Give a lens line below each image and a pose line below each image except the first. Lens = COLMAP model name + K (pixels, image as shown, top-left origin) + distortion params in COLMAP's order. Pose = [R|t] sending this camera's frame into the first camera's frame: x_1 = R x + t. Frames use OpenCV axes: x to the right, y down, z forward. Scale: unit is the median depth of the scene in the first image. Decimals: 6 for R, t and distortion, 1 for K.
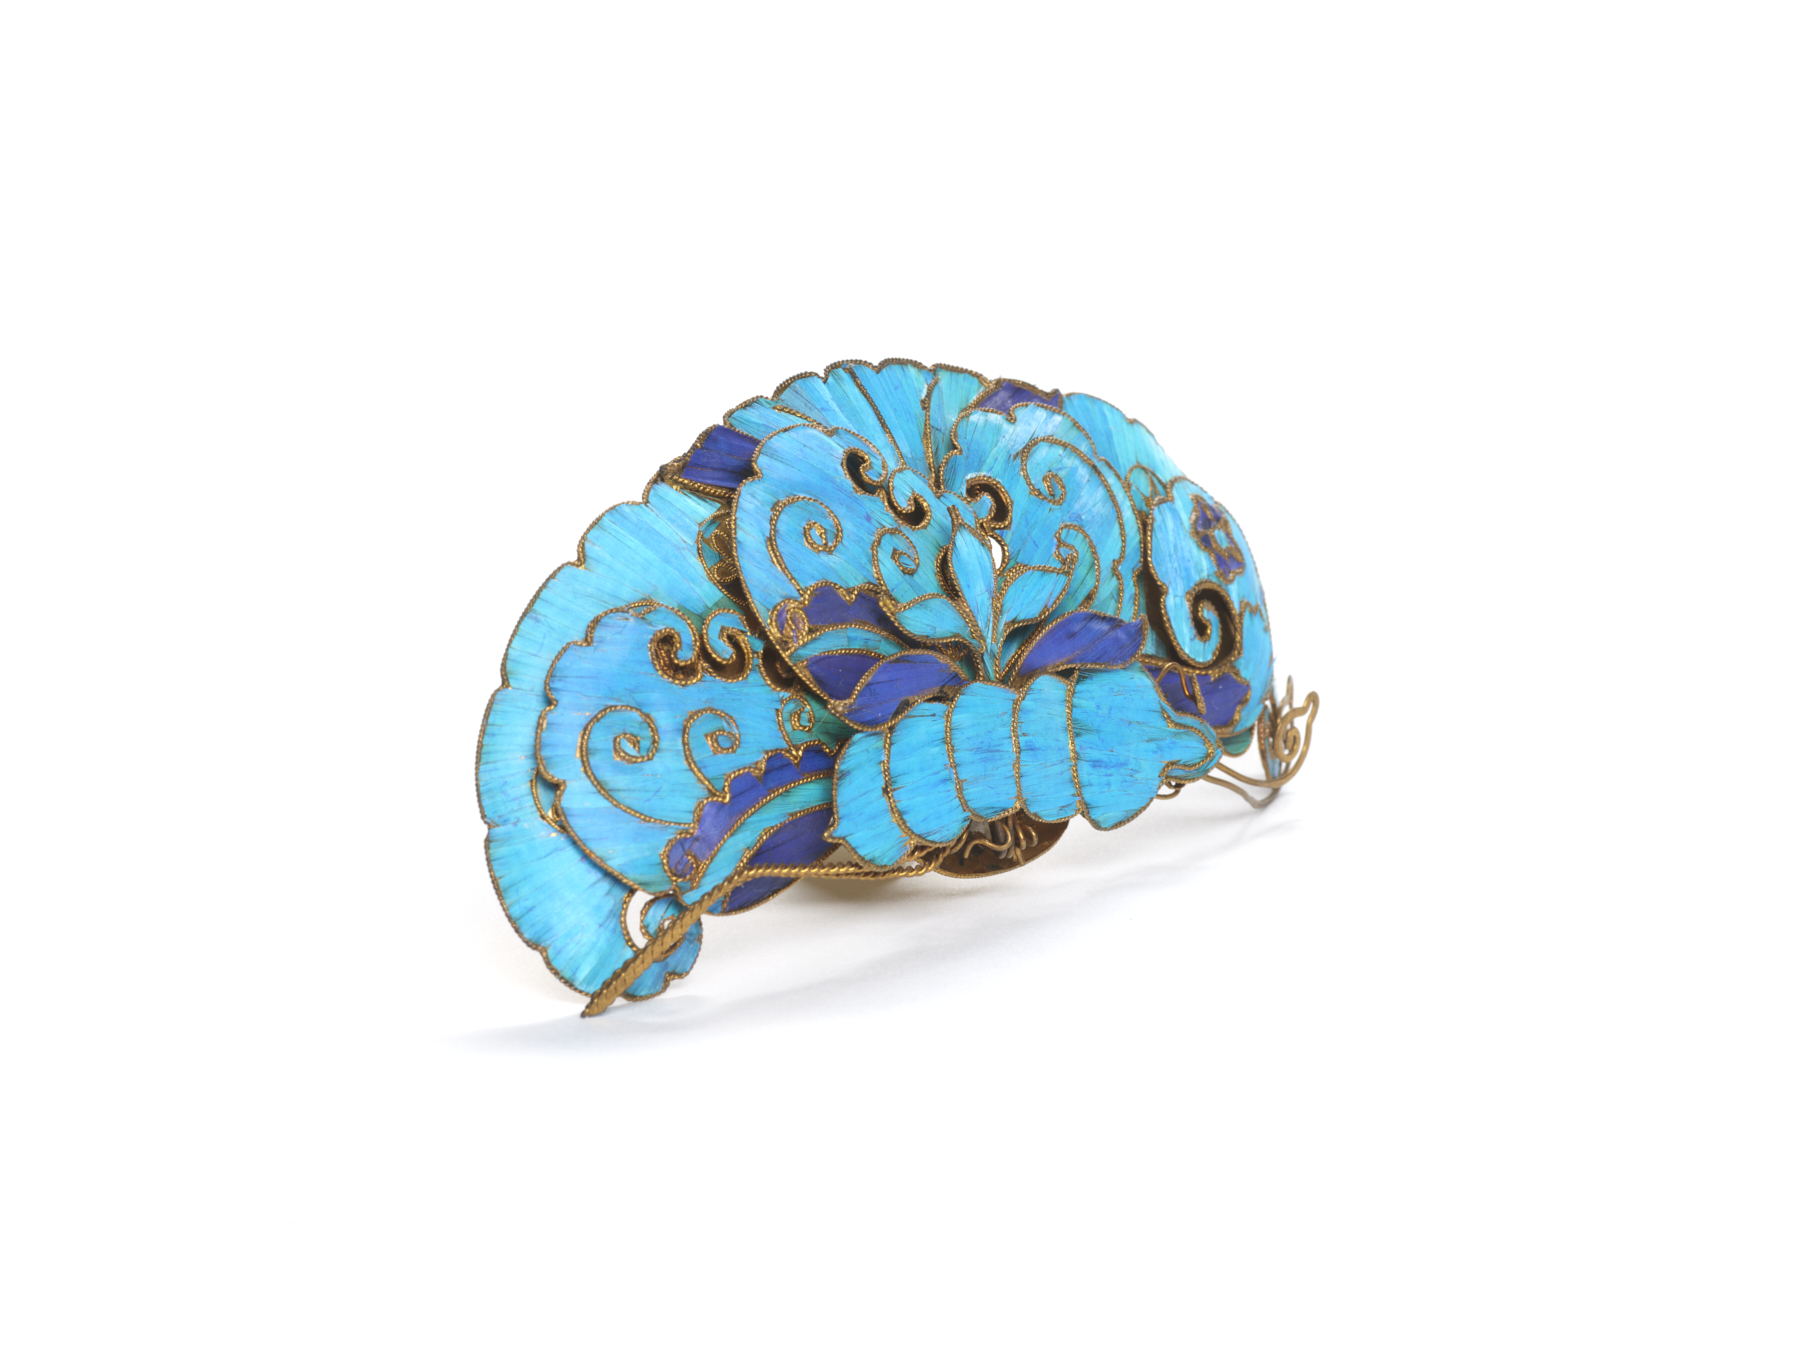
lens RADIAL K [[6028.8, 0, 900.0], [0, 6028.8, 675.0], [0, 0, 1]] dist [0.010858, -0.040562]
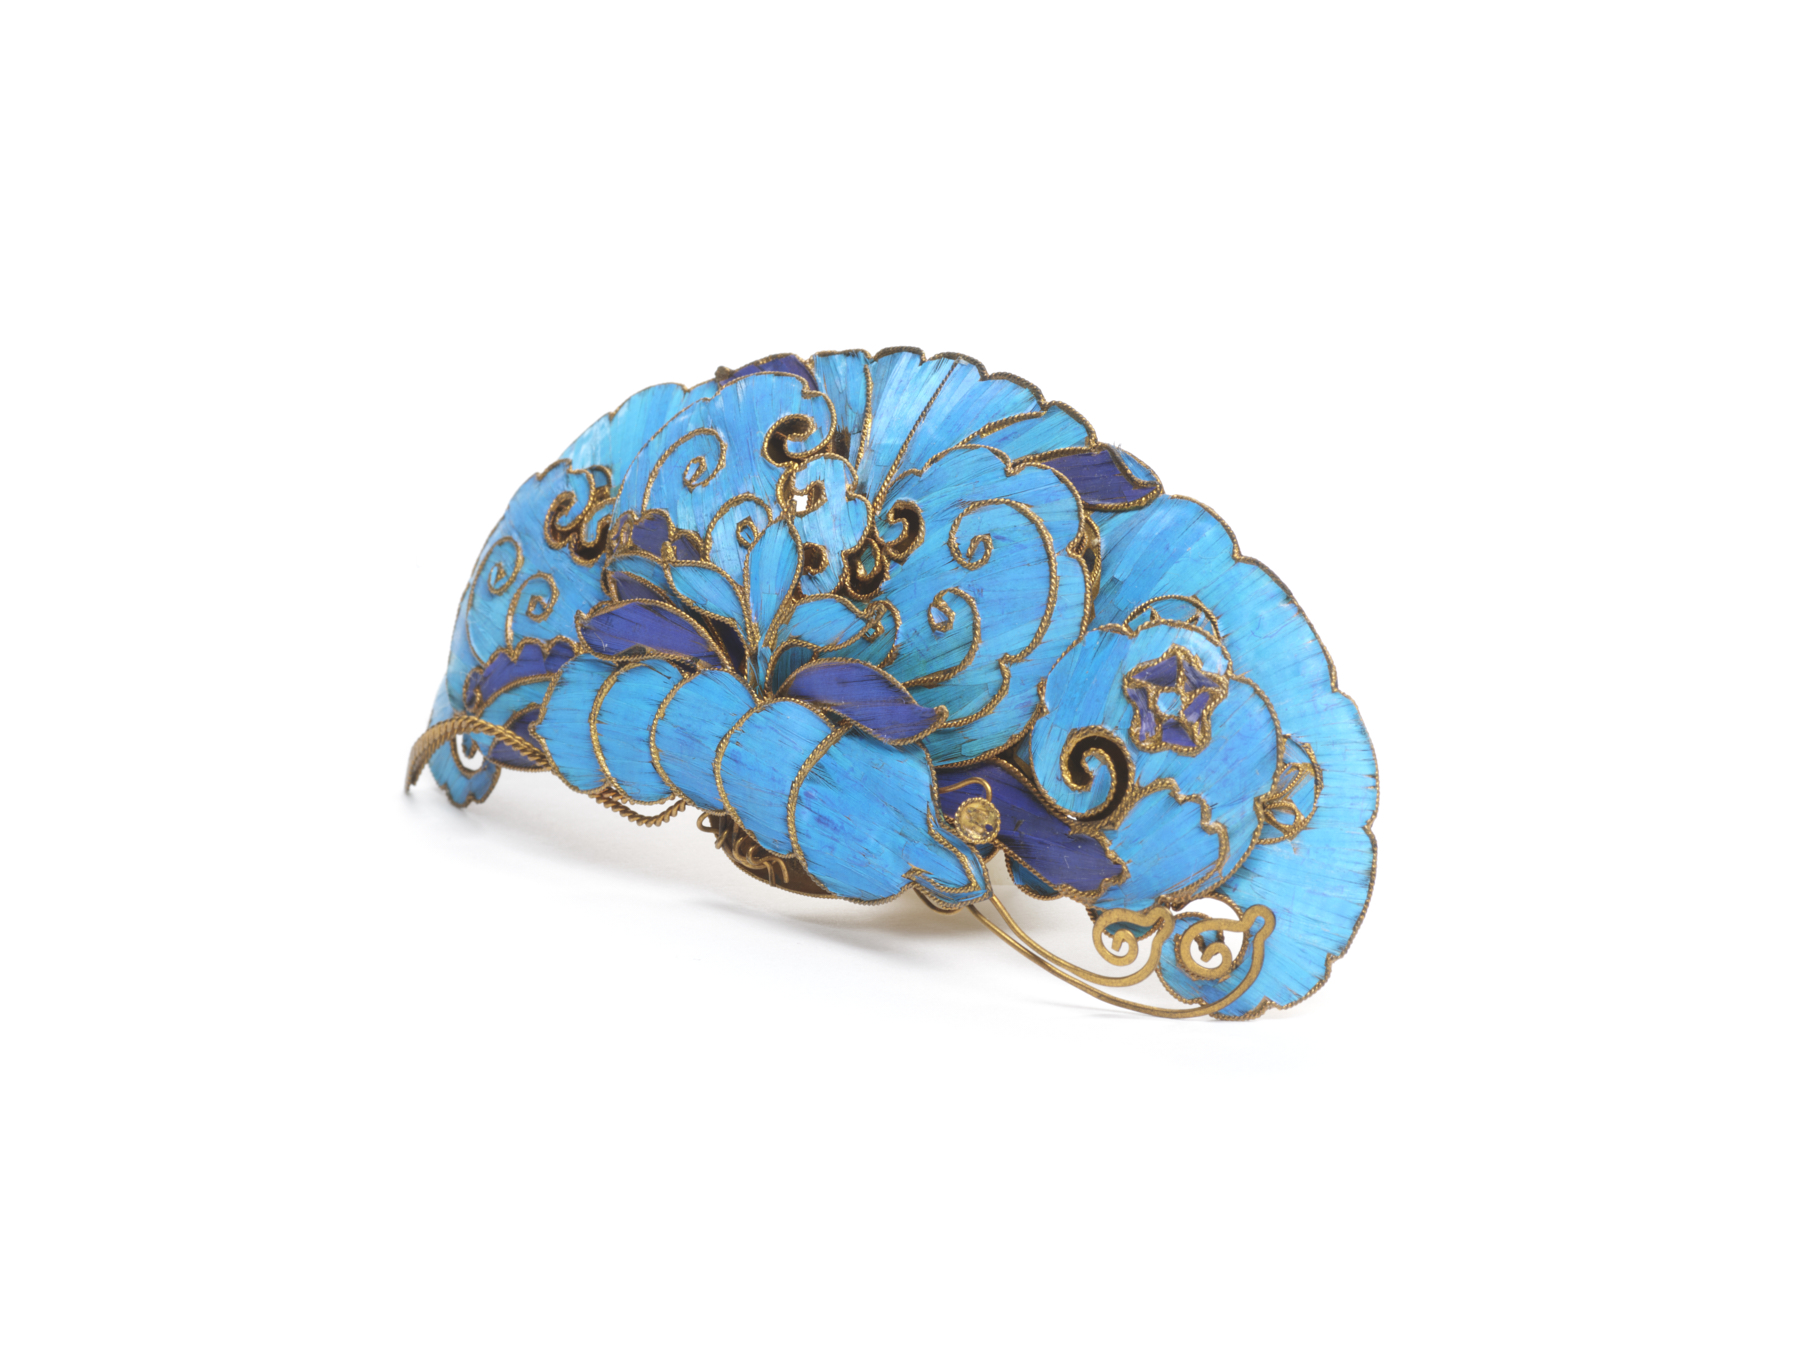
lens RADIAL K [[6028.8, 0, 900.0], [0, 6028.8, 675.0], [0, 0, 1]] dist [0.010858, -0.040562]
pose [[0.028249, 0.304623, -0.952054, 0.927663], [-0.251557, 0.923948, 0.288166, -0.282046], [0.967430, 0.231356, 0.102730, 0.919425]]
